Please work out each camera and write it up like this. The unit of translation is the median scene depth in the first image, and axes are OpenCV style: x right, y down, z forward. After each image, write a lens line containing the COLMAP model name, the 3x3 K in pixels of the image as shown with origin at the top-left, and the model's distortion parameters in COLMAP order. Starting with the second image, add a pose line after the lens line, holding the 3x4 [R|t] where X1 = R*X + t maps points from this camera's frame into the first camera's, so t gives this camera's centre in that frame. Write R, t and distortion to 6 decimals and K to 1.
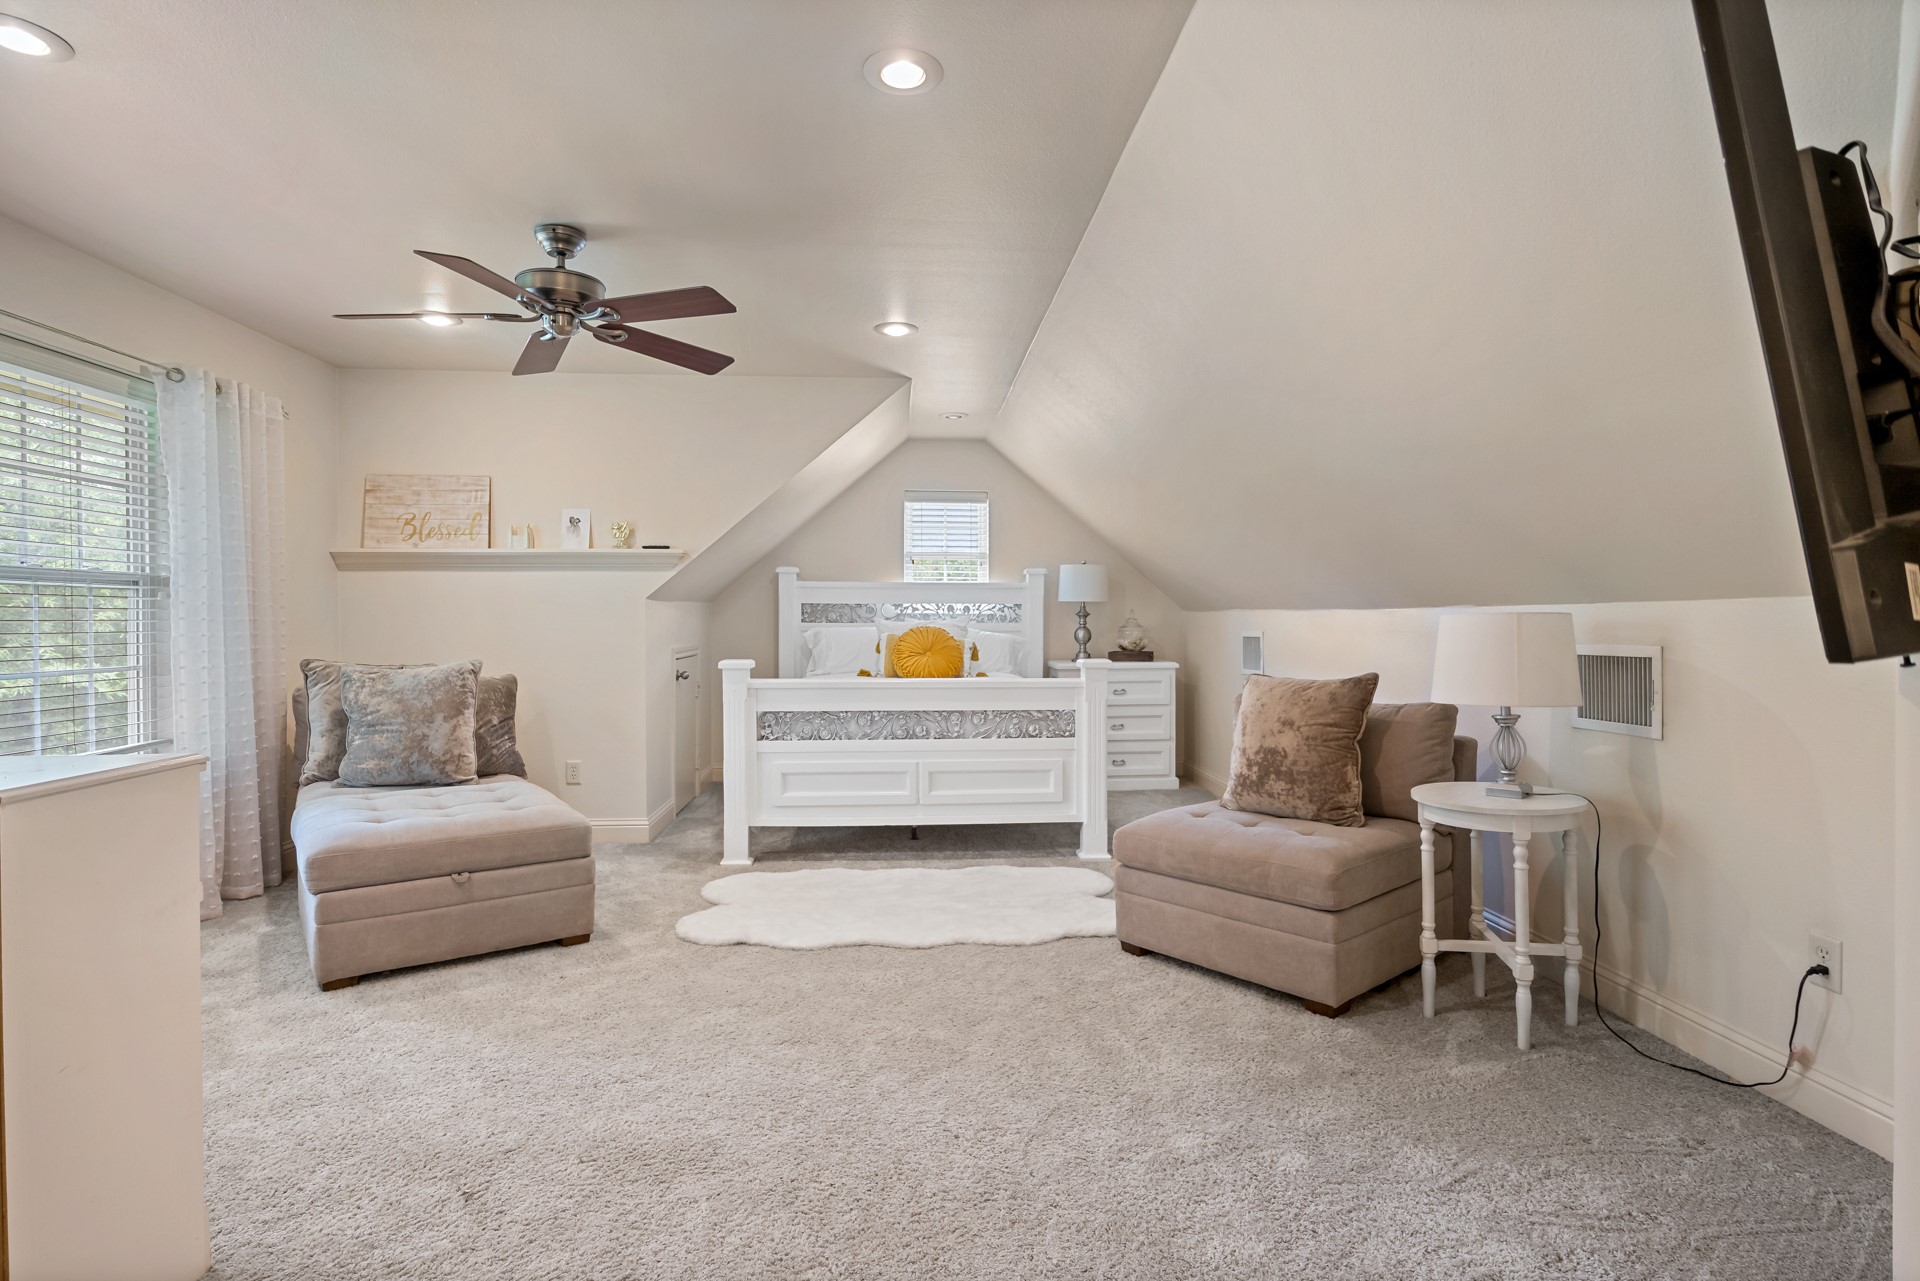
lens RADIAL K [[963.4, 0, 965.4], [0, 963.4, 630.3], [0, 0, 1]] dist [-0.006862, -0.000030]
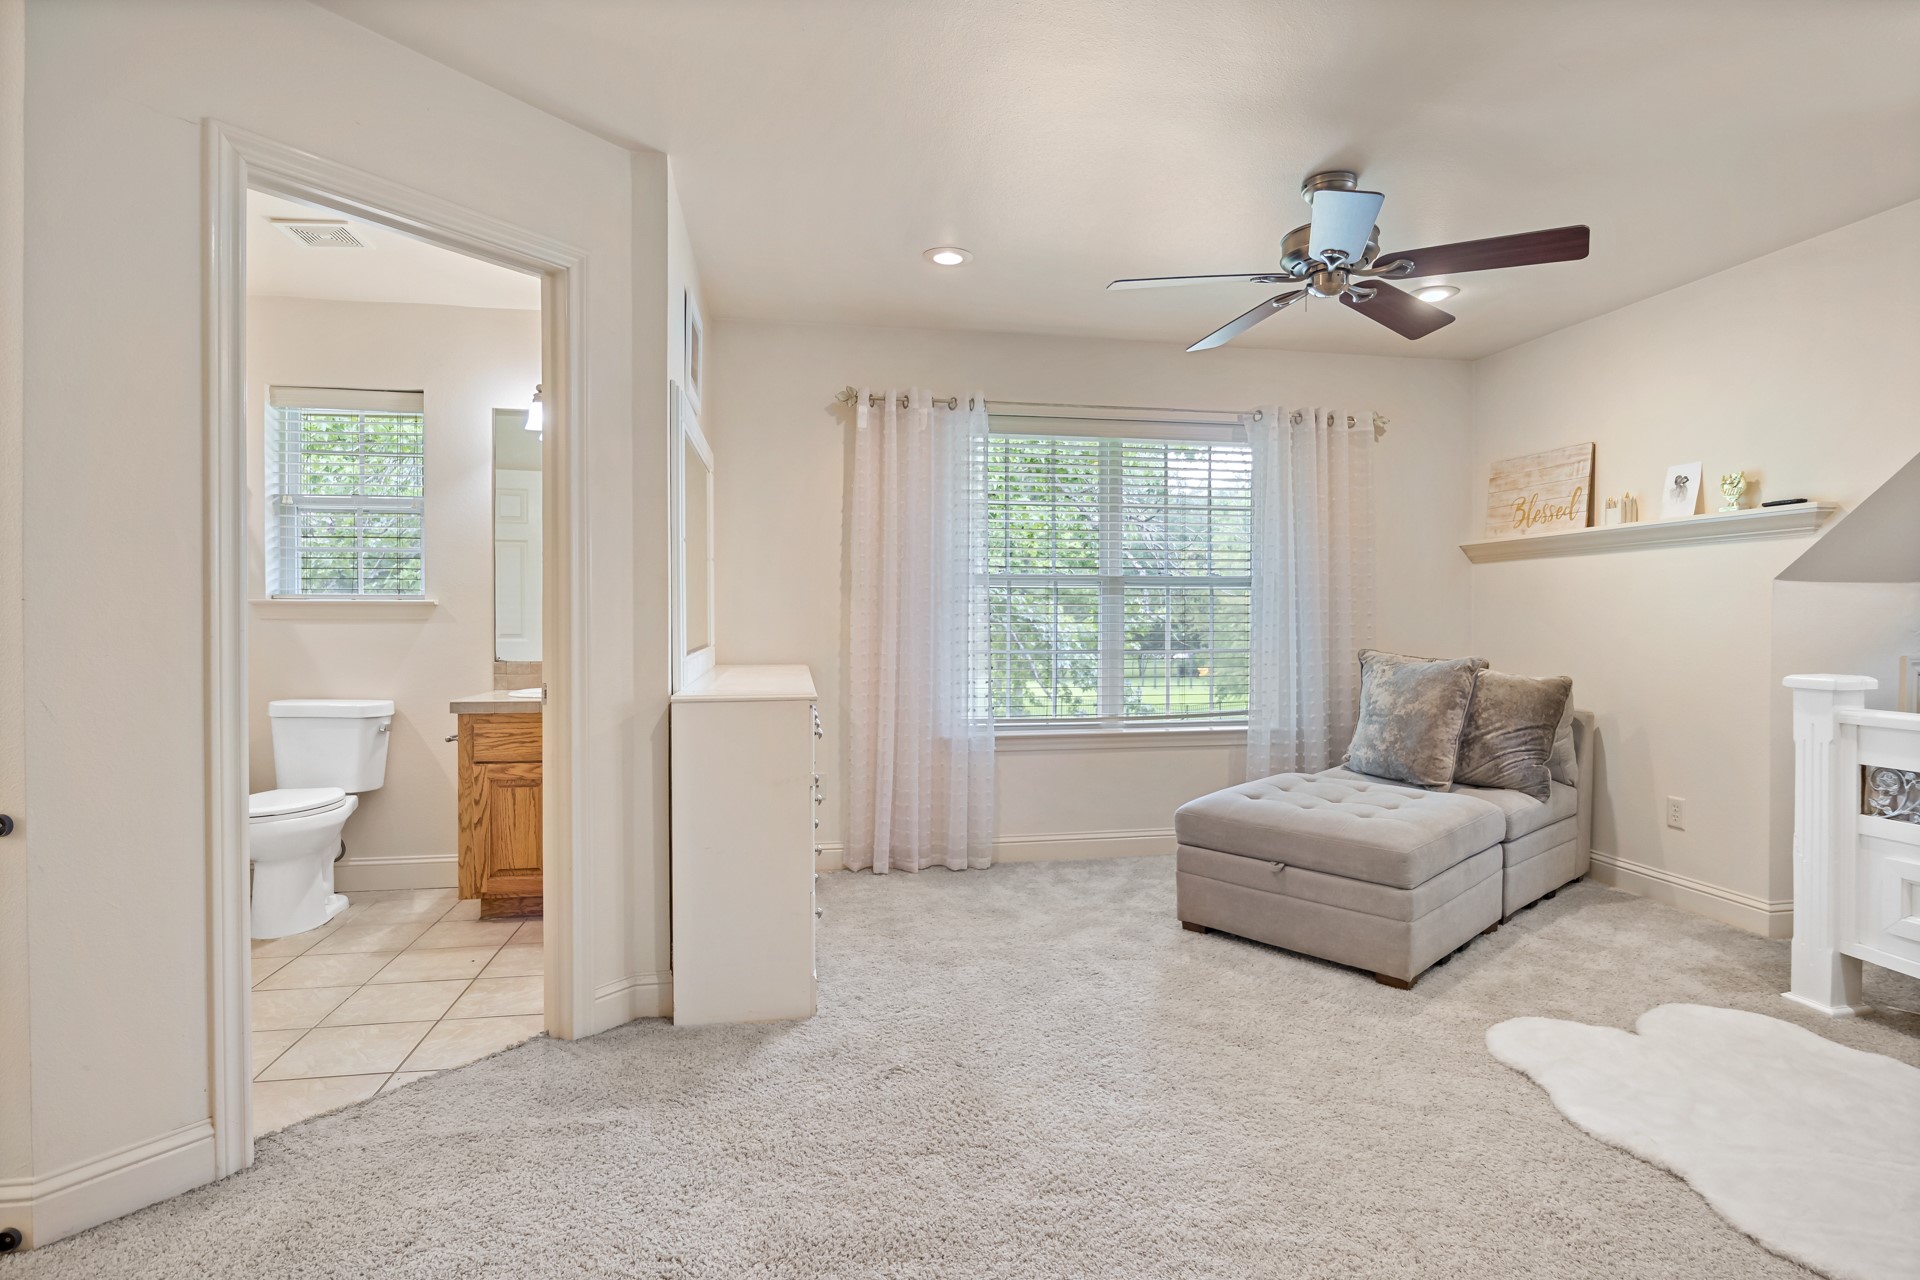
lens RADIAL K [[963.4, 0, 965.4], [0, 963.4, 634.8], [0, 0, 1]] dist [-0.006862, -0.000030]
pose [[0.114861, 0.017529, -0.993227, 0.301943], [-0.006784, 0.999835, 0.016861, -0.001451], [0.993358, 0.004801, 0.114961, 0.384983]]
